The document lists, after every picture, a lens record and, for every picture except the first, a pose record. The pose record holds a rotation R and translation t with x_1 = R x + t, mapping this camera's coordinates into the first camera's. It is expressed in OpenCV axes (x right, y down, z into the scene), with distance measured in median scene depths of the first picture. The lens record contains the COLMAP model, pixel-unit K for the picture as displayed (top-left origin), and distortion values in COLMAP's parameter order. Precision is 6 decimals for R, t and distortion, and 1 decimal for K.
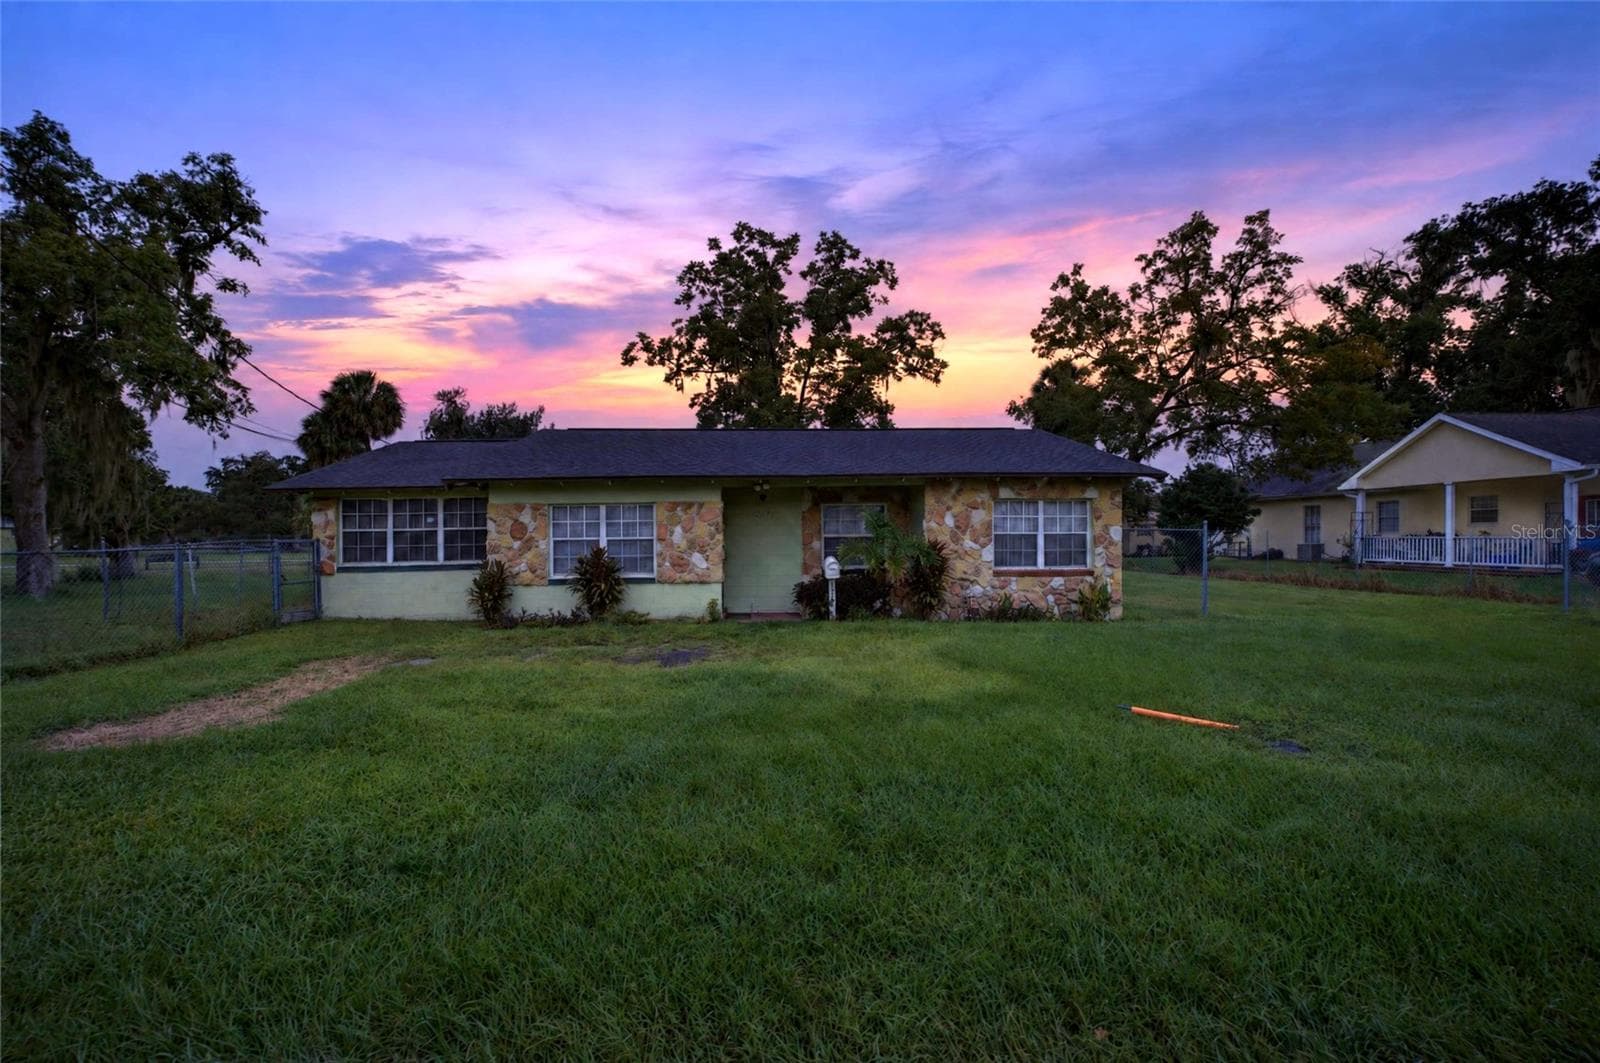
lens RADIAL K [[634.4, 0, 793.6], [0, 634.4, 543.8], [0, 0, 1]] dist [-0.005815, 0.000296]
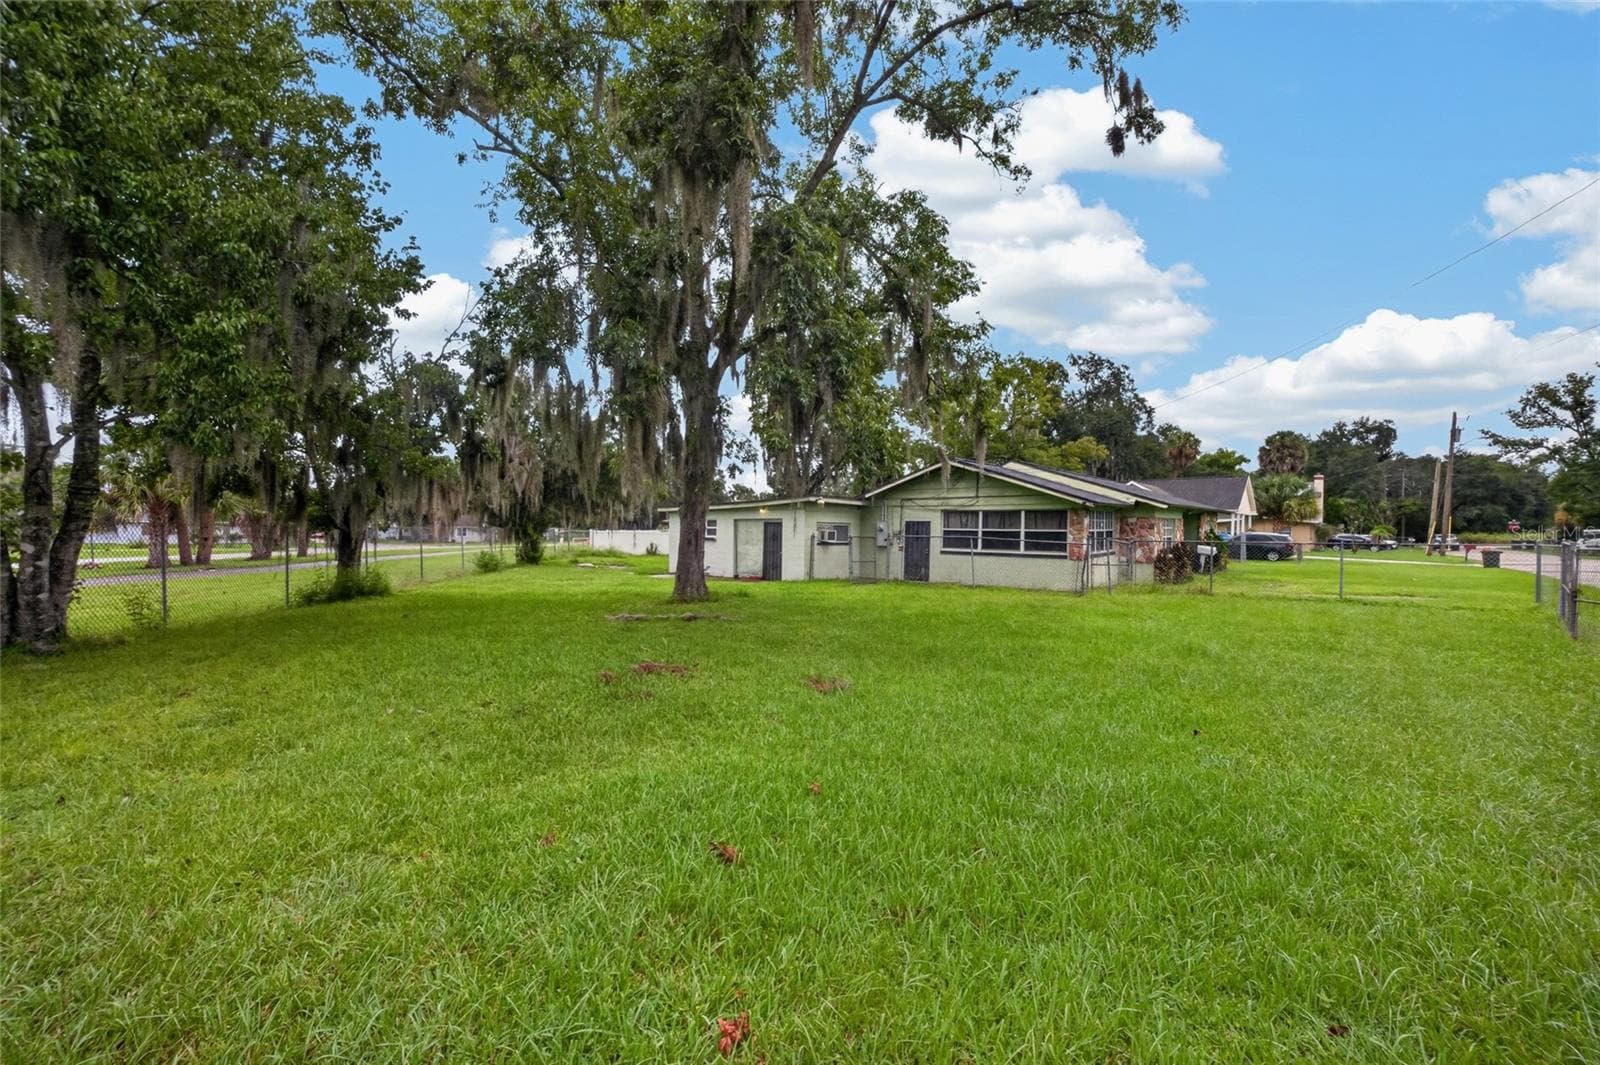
lens RADIAL K [[666.7, 0, 800.0], [0, 666.7, 532.5], [0, 0, 1]] dist [0.010150, -0.000092]
pose [[0.690714, 0.009873, 0.723060, -2.181930], [0.004097, 0.999837, -0.017566, 0.012657], [-0.723116, 0.015095, 0.690561, 0.342723]]
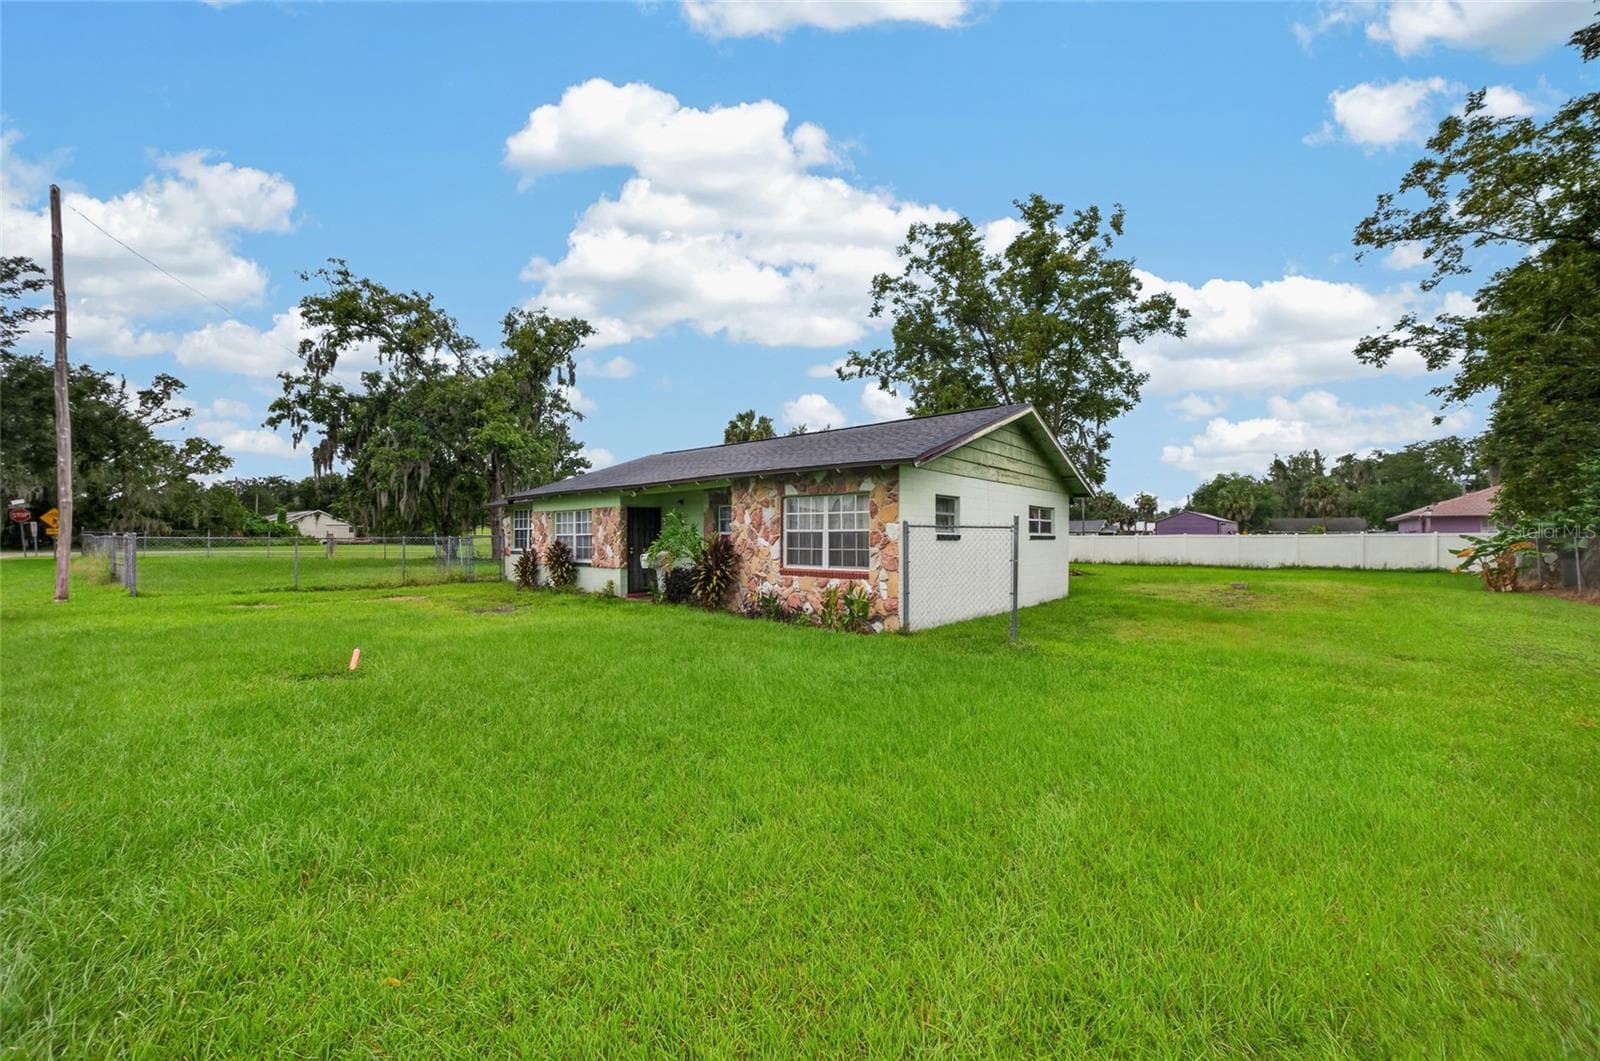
lens RADIAL K [[634.4, 0, 793.6], [0, 634.4, 542.8], [0, 0, 1]] dist [-0.005815, 0.000296]
pose [[0.724021, 0.013502, -0.689646, 1.001263], [-0.014718, 0.999883, 0.004125, -0.002349], [0.689621, 0.007163, 0.724135, 0.288865]]
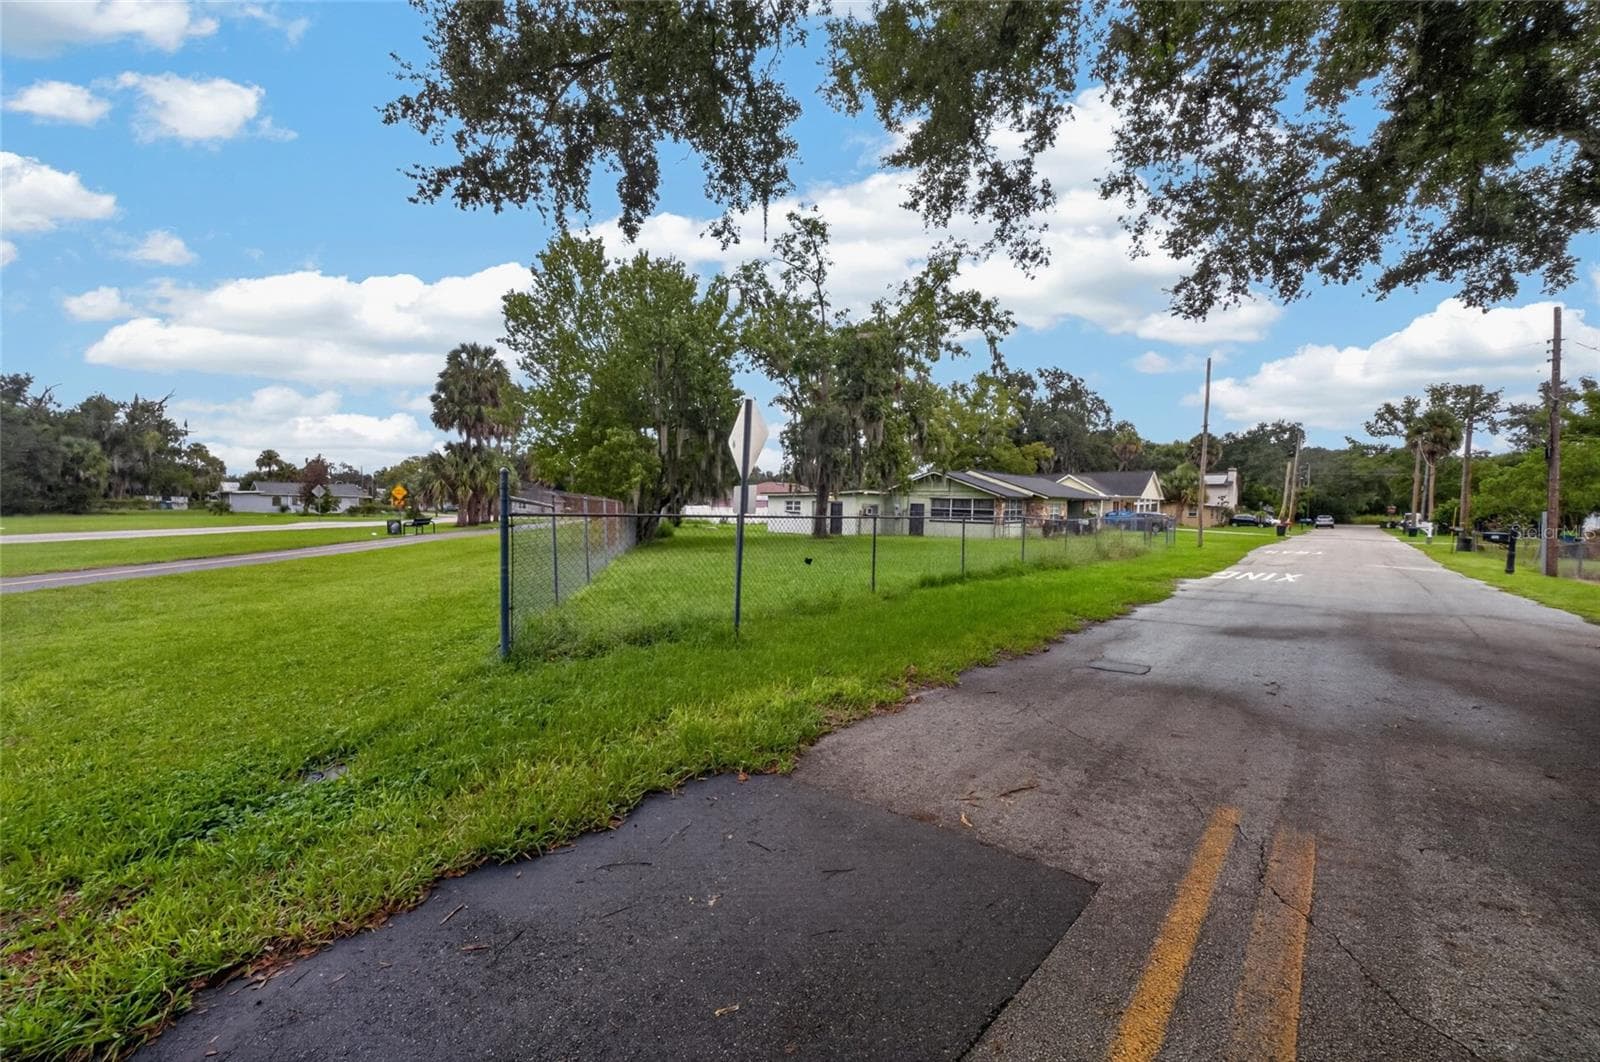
lens RADIAL K [[628.7, 0, 791.2], [0, 628.7, 525.9], [0, 0, 1]] dist [-0.003123, 0.000074]
pose [[0.701736, -0.002485, 0.712433, -3.182003], [-0.009637, 0.999869, 0.012980, 0.026087], [-0.712372, -0.015974, 0.701620, -0.299754]]
